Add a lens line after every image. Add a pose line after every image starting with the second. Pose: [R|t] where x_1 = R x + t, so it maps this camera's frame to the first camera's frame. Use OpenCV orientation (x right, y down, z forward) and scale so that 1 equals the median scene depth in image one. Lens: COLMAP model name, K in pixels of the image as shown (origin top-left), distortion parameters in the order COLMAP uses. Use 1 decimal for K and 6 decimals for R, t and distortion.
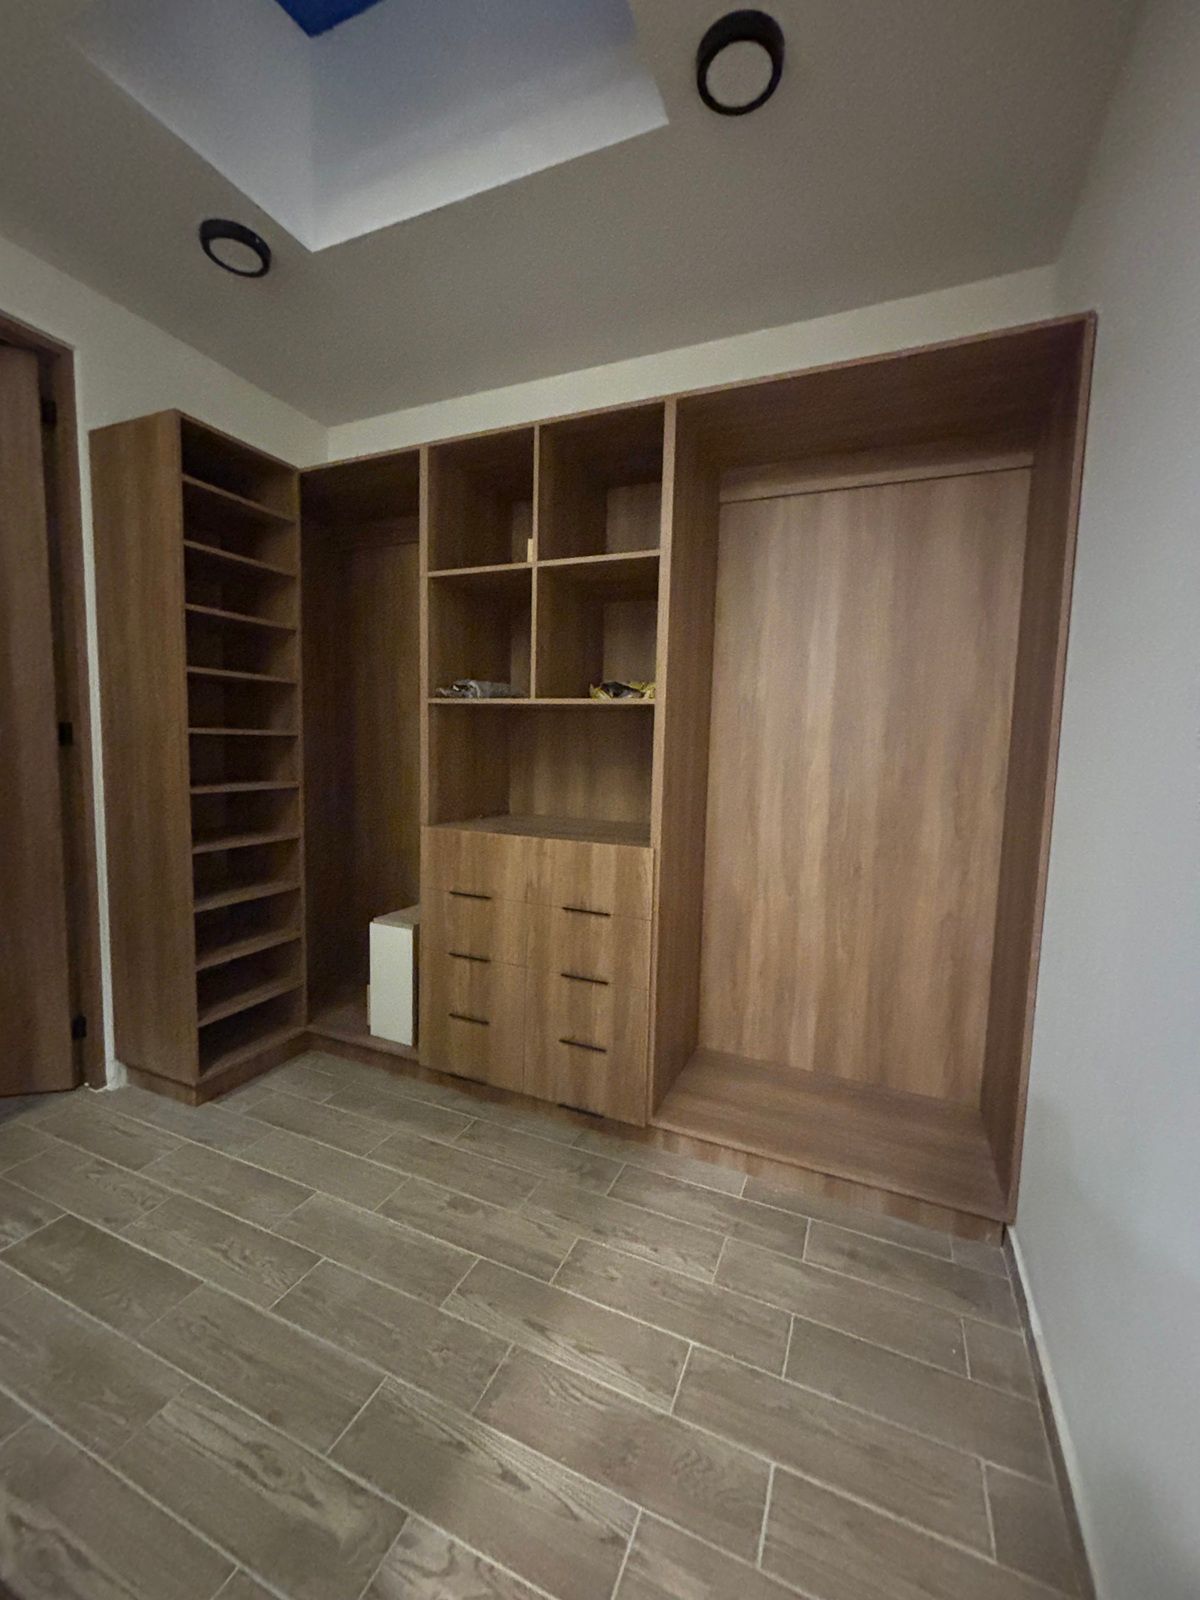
lens RADIAL K [[642.6, 0, 604.9], [0, 642.6, 800.1], [0, 0, 1]] dist [0.003687, 0.000375]
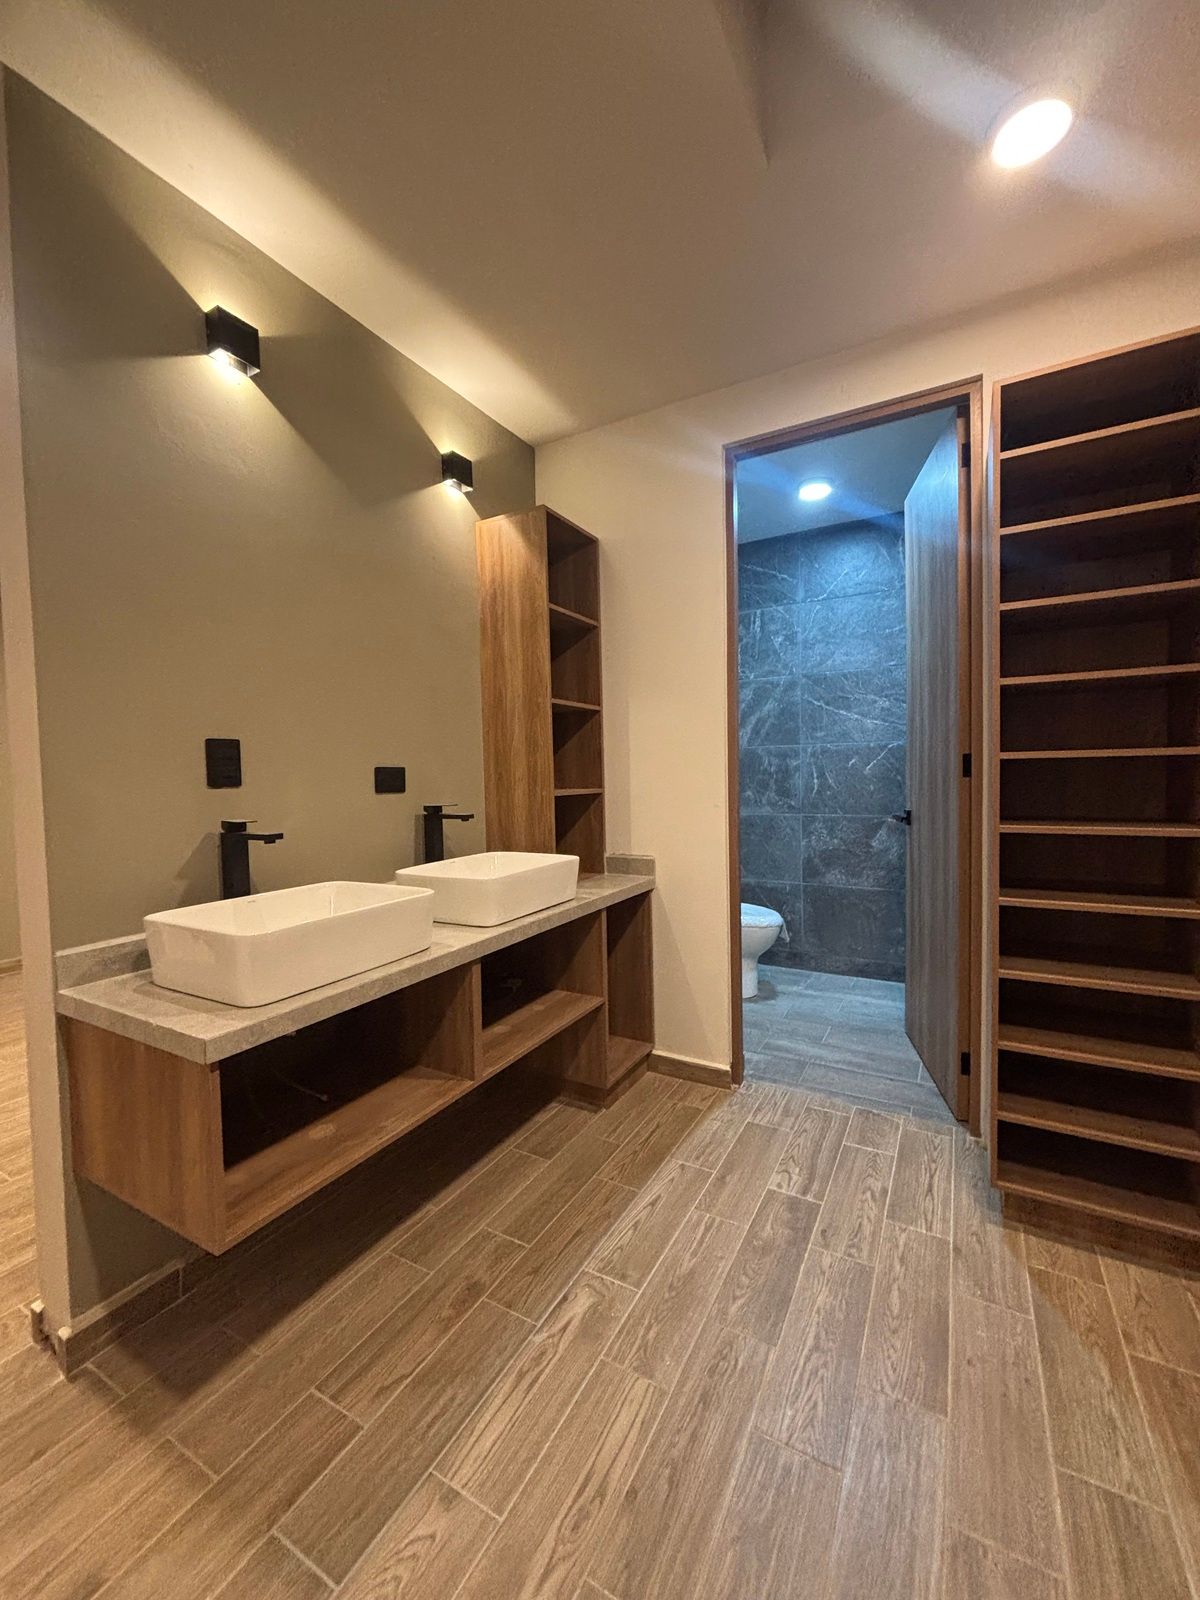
lens RADIAL K [[642.6, 0, 598.6], [0, 642.6, 798.5], [0, 0, 1]] dist [0.003687, 0.000375]
pose [[-0.107182, 0.012504, -0.994161, 0.349740], [-0.070358, 0.997319, 0.020129, -0.044756], [0.991747, 0.072105, -0.106015, 0.867806]]
